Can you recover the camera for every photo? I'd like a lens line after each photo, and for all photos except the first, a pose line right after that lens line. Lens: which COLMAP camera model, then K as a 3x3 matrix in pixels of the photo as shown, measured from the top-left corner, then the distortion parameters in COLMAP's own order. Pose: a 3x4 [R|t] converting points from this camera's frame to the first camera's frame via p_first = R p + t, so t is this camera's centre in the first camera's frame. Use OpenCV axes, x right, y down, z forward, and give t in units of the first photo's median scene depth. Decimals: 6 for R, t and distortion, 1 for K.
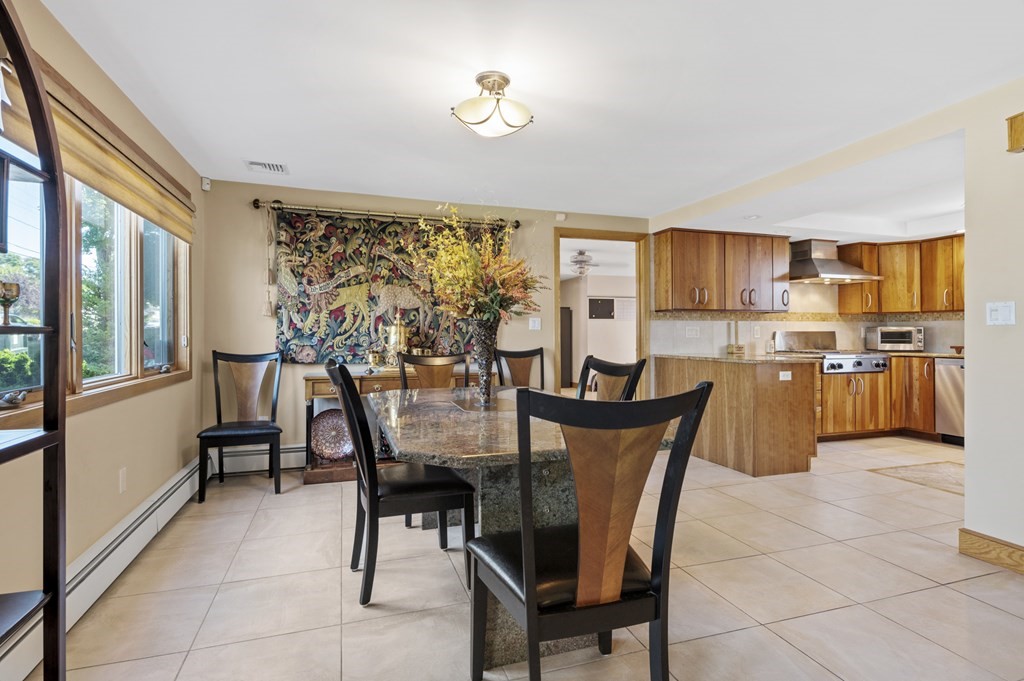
lens RADIAL K [[521.3, 0, 513.7], [0, 521.3, 337.6], [0, 0, 1]] dist [0.000422, -0.000063]
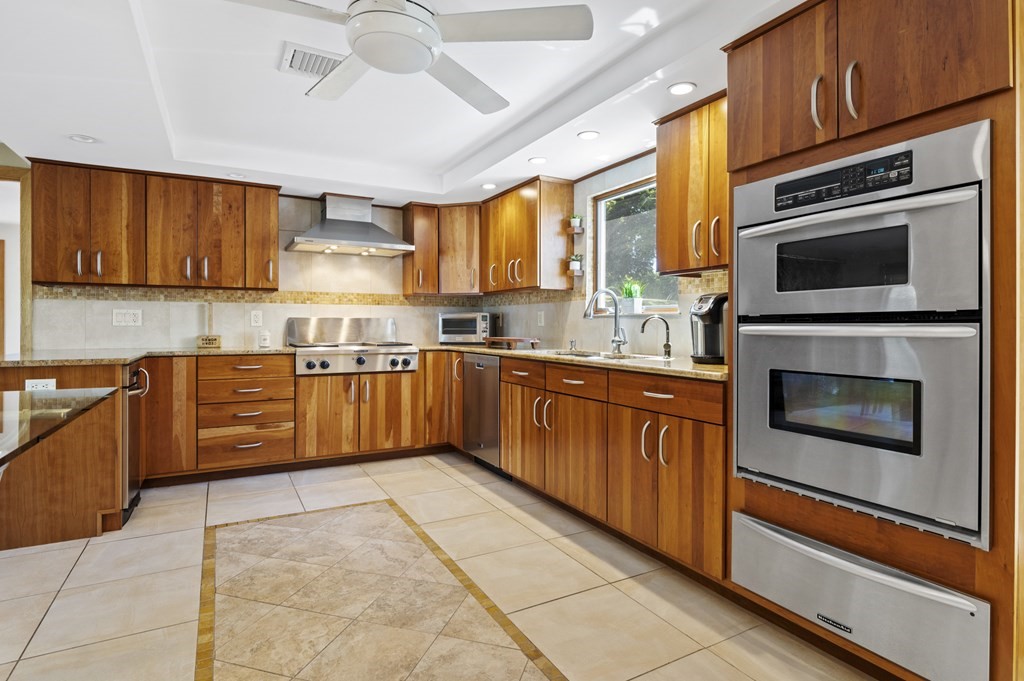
lens RADIAL K [[521.3, 0, 511.1], [0, 521.3, 333.5], [0, 0, 1]] dist [0.000422, -0.000063]
pose [[0.986497, 0.000659, 0.163777, 0.722937], [-0.002486, 0.999937, 0.010955, 0.002167], [-0.163760, -0.011214, 0.986437, 0.226298]]
